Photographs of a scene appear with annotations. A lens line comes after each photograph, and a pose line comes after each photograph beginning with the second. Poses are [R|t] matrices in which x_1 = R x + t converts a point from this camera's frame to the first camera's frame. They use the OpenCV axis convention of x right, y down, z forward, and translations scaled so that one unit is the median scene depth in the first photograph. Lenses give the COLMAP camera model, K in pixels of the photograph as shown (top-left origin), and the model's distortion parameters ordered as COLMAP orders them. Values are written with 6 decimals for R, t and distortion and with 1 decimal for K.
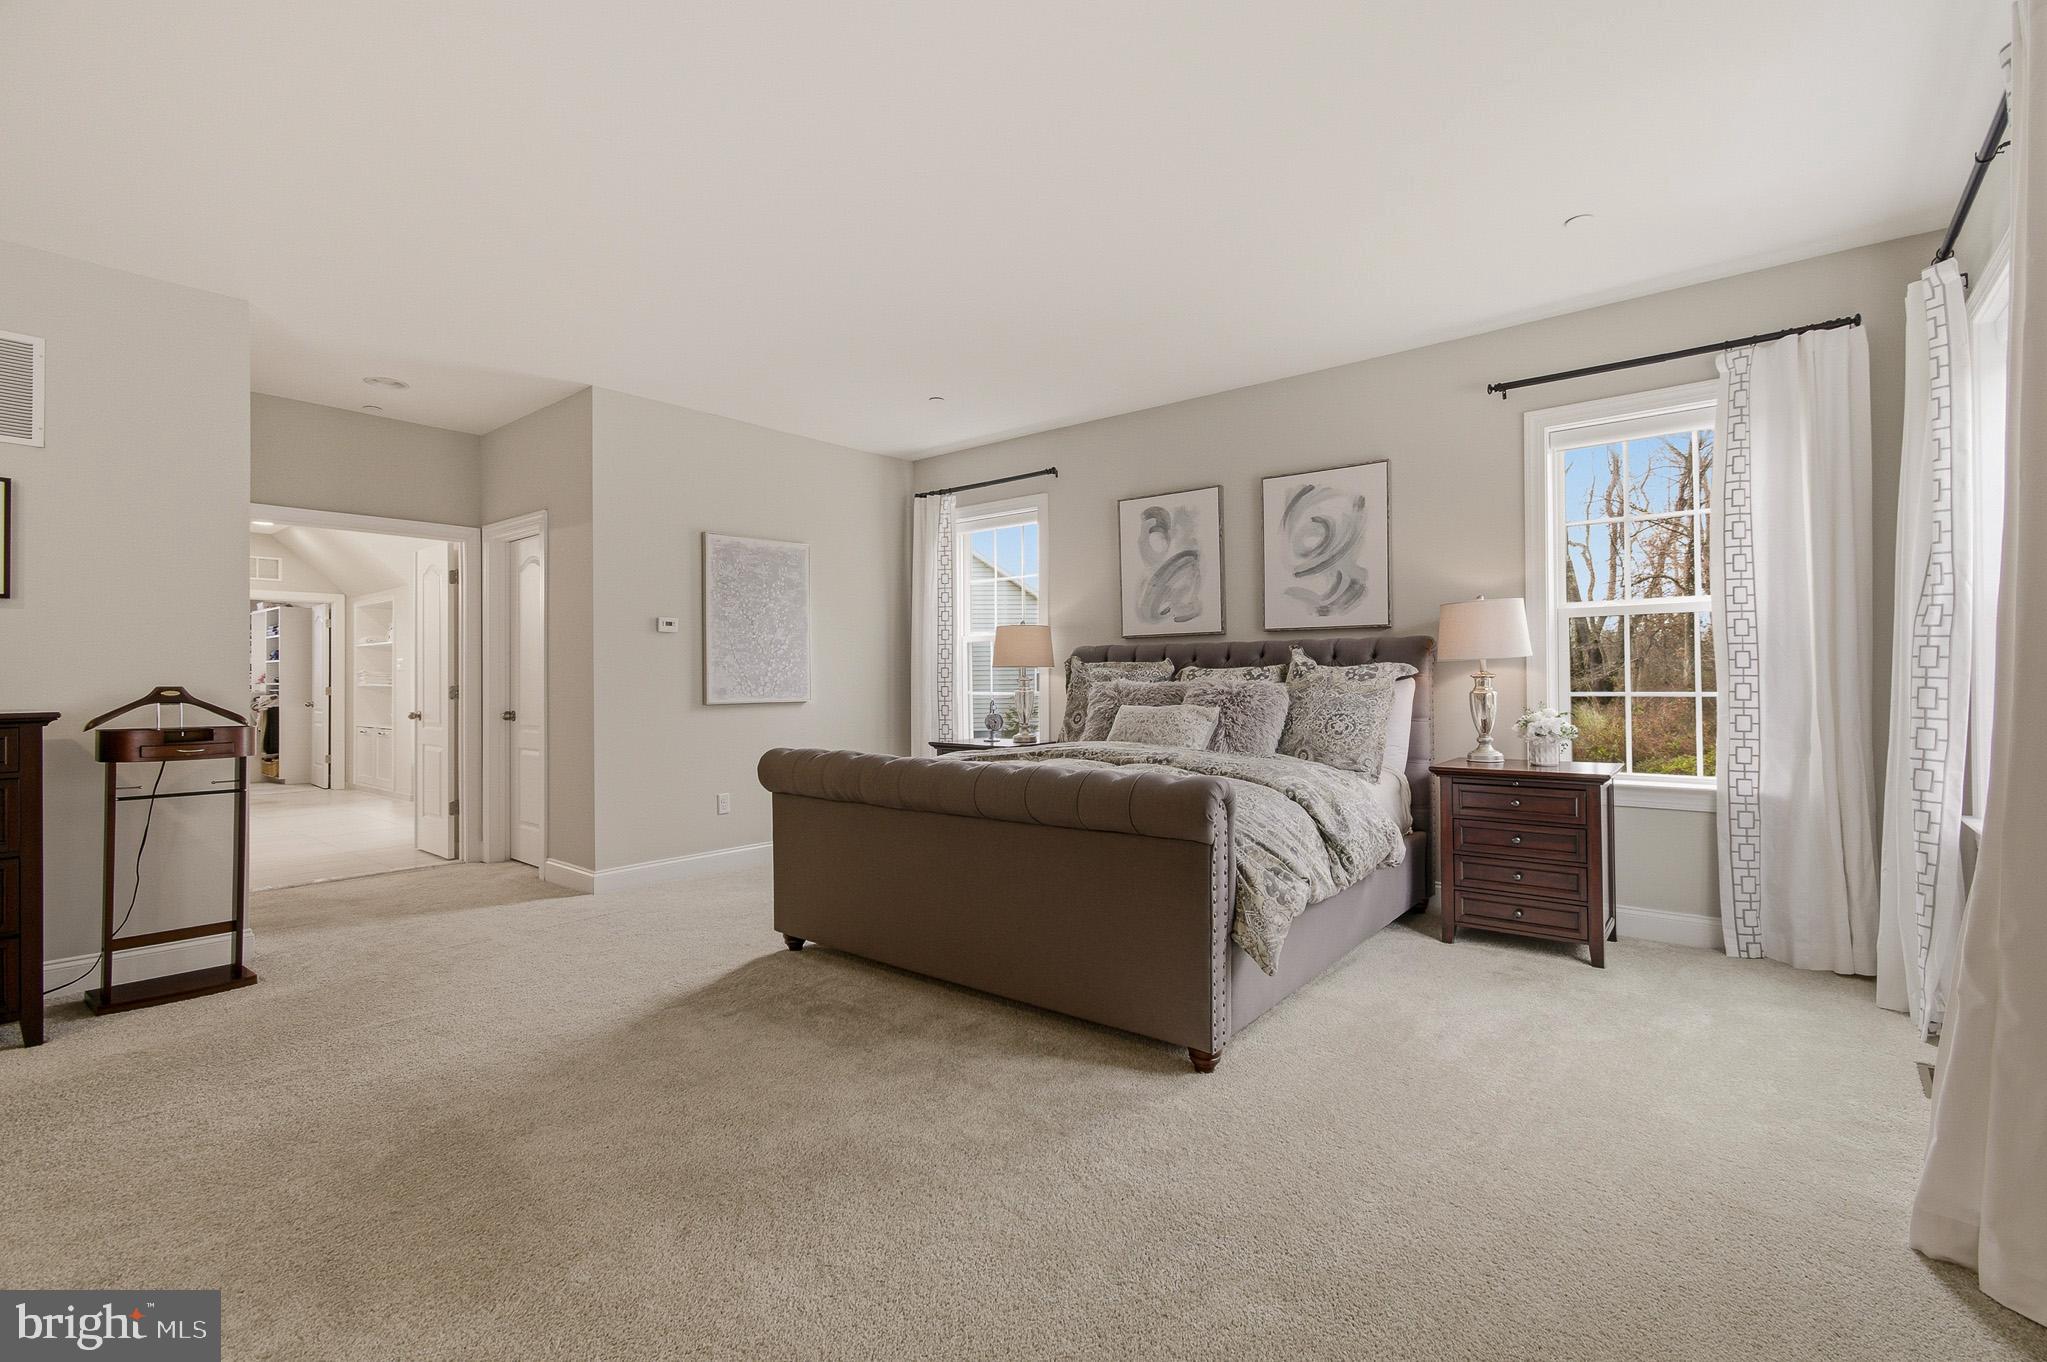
lens RADIAL K [[906.6, 0, 1037.1], [0, 906.6, 671.4], [0, 0, 1]] dist [-0.009388, 0.003705]
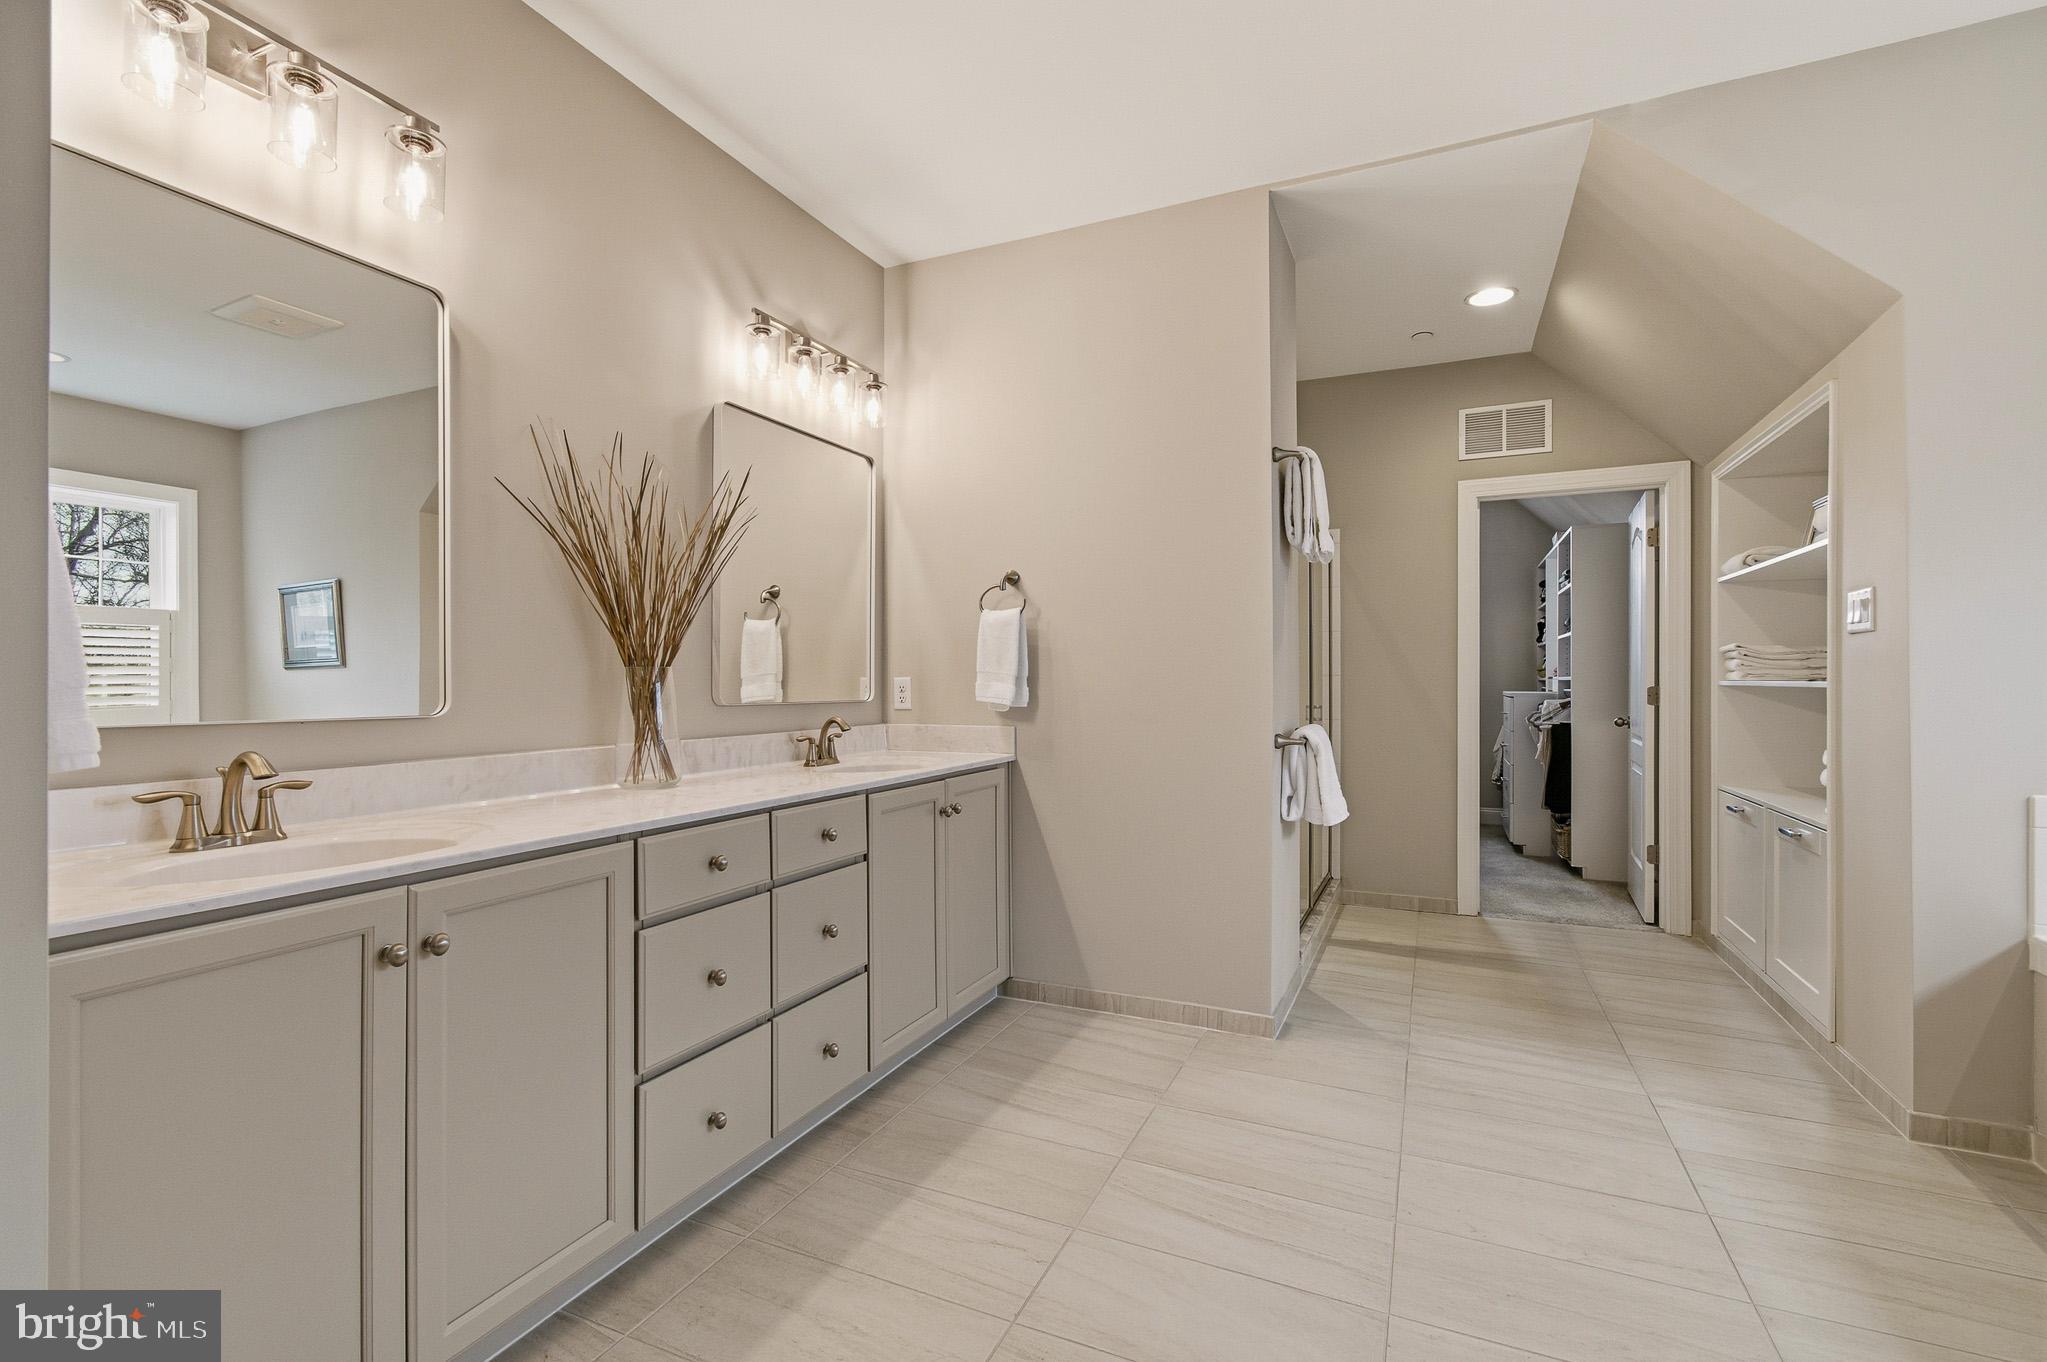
lens RADIAL K [[906.6, 0, 1027.4], [0, 906.6, 677.1], [0, 0, 1]] dist [-0.009388, 0.003705]
pose [[0.249433, 0.002734, -0.968388, -0.429774], [0.008884, 0.999947, 0.005112, 0.007862], [0.968351, -0.009878, 0.249396, 0.585121]]
